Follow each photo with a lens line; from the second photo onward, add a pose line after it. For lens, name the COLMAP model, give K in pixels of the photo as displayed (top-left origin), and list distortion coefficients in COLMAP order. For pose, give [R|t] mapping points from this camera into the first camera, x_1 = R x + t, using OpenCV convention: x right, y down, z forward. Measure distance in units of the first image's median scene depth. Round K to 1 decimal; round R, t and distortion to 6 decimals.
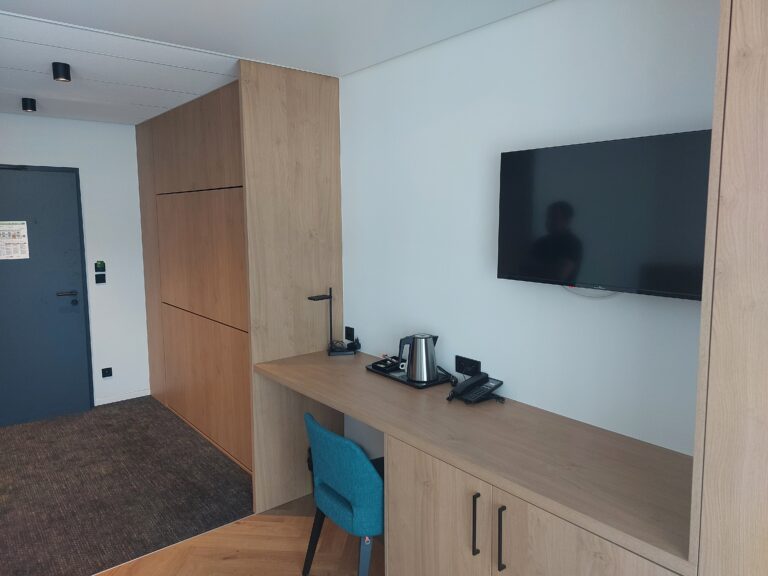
lens RADIAL K [[545.1, 0, 381.9], [0, 545.1, 275.2], [0, 0, 1]] dist [0.054103, -0.038785]
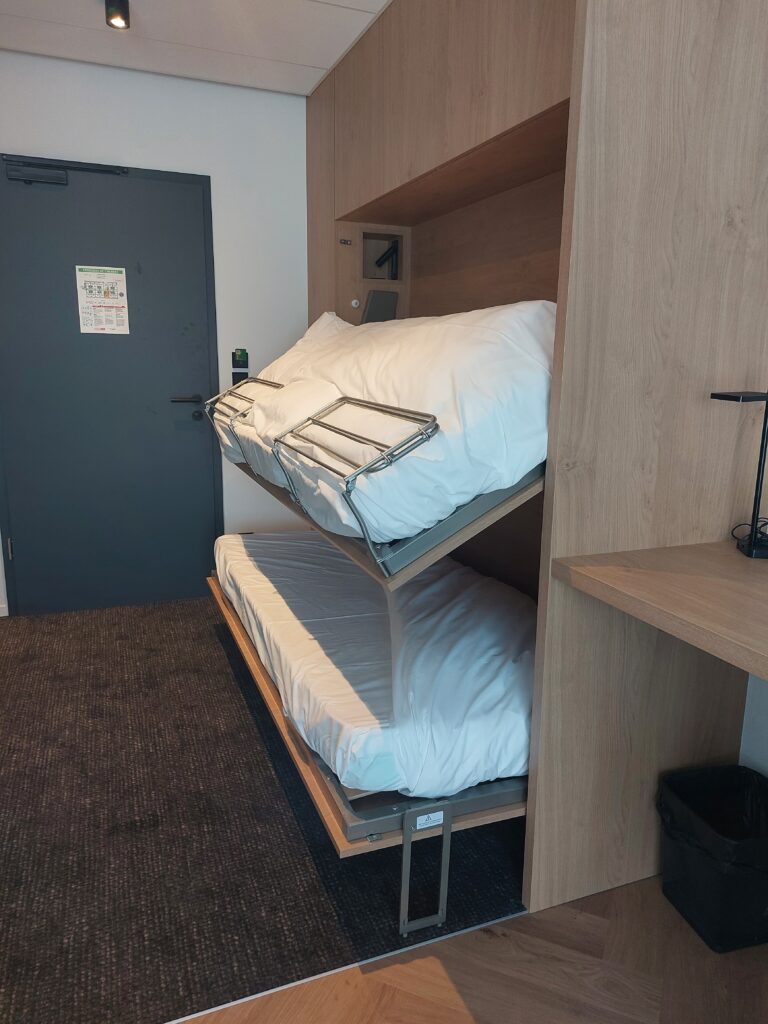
lens RADIAL K [[726.8, 0, 395.3], [0, 726.8, 507.3], [0, 0, 1]] dist [0.054103, -0.038785]
pose [[0.955737, 0.082653, -0.282376, -0.186127], [-0.054421, 0.992832, 0.106412, 0.072809], [0.289147, -0.086334, 0.953384, 0.450225]]
